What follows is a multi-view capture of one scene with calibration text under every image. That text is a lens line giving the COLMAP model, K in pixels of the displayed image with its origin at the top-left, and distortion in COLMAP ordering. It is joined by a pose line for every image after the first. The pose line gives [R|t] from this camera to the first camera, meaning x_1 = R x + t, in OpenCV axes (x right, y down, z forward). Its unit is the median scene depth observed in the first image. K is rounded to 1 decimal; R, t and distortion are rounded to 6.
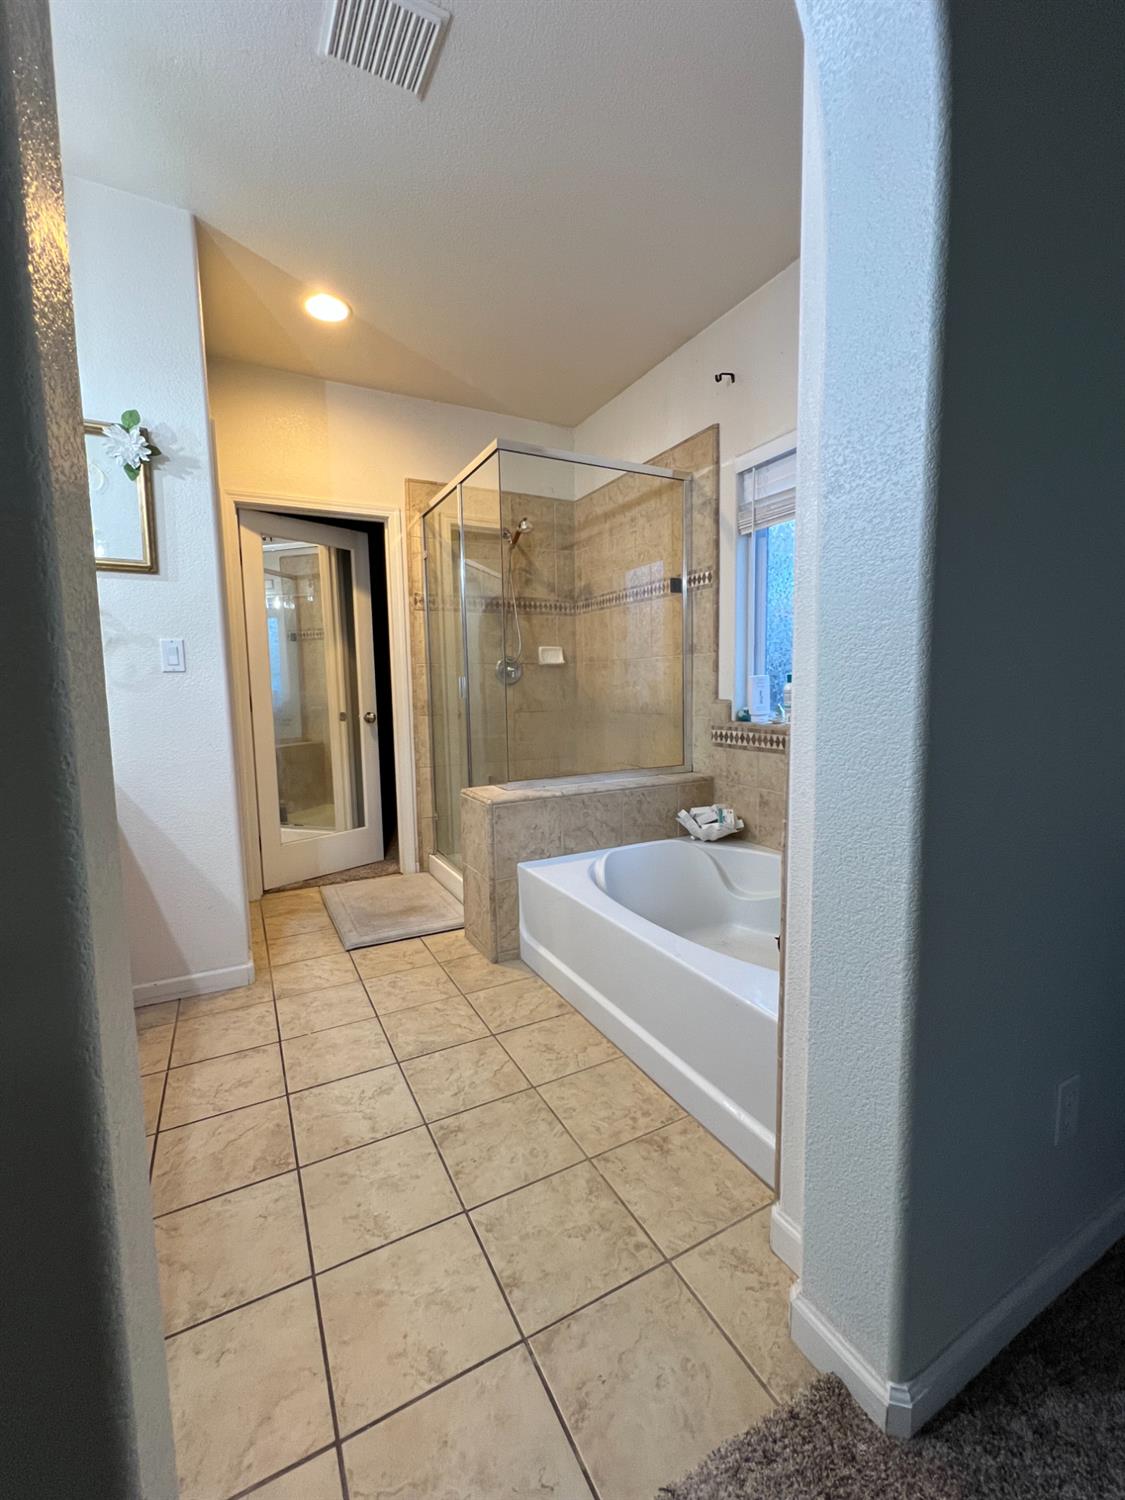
lens RADIAL K [[608.5, 0, 562.1], [0, 608.5, 746.3], [0, 0, 1]] dist [-0.001008, 0.000362]
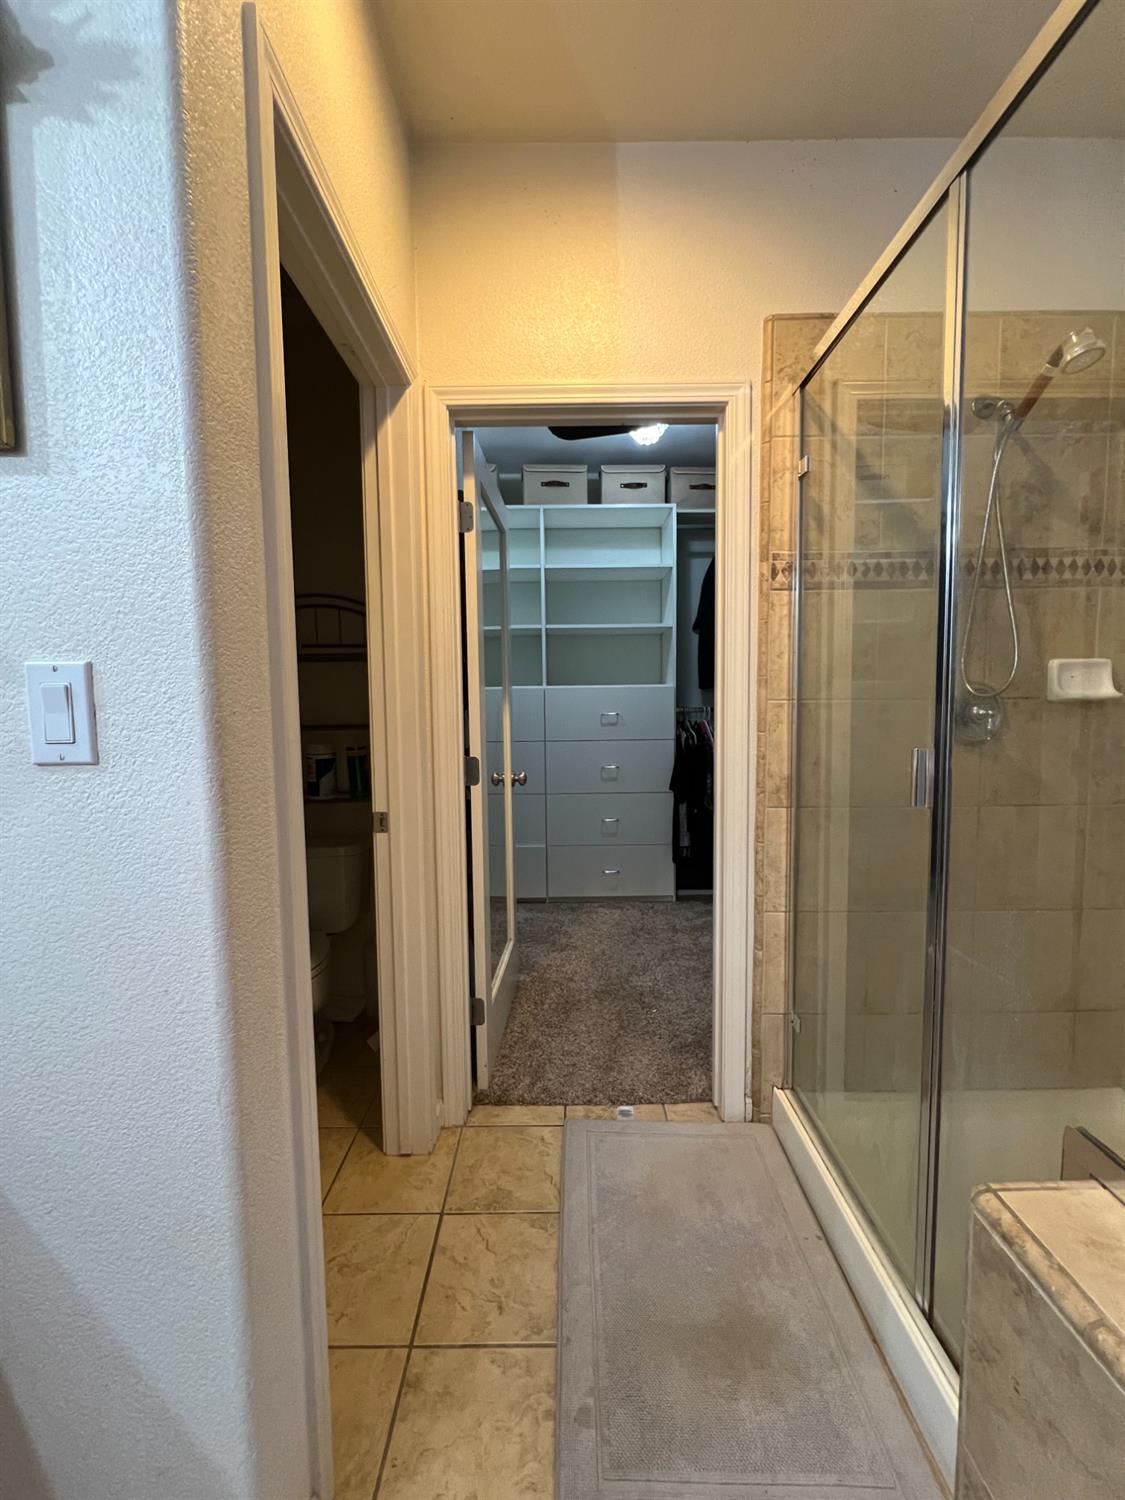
lens RADIAL K [[601.9, 0, 573.0], [0, 601.9, 747.6], [0, 0, 1]] dist [-0.000463, -0.000105]
pose [[0.887871, 0.040914, -0.458270, -0.155906], [-0.052409, 0.998549, -0.012391, -0.083814], [0.457098, 0.035019, 0.888727, 0.502045]]
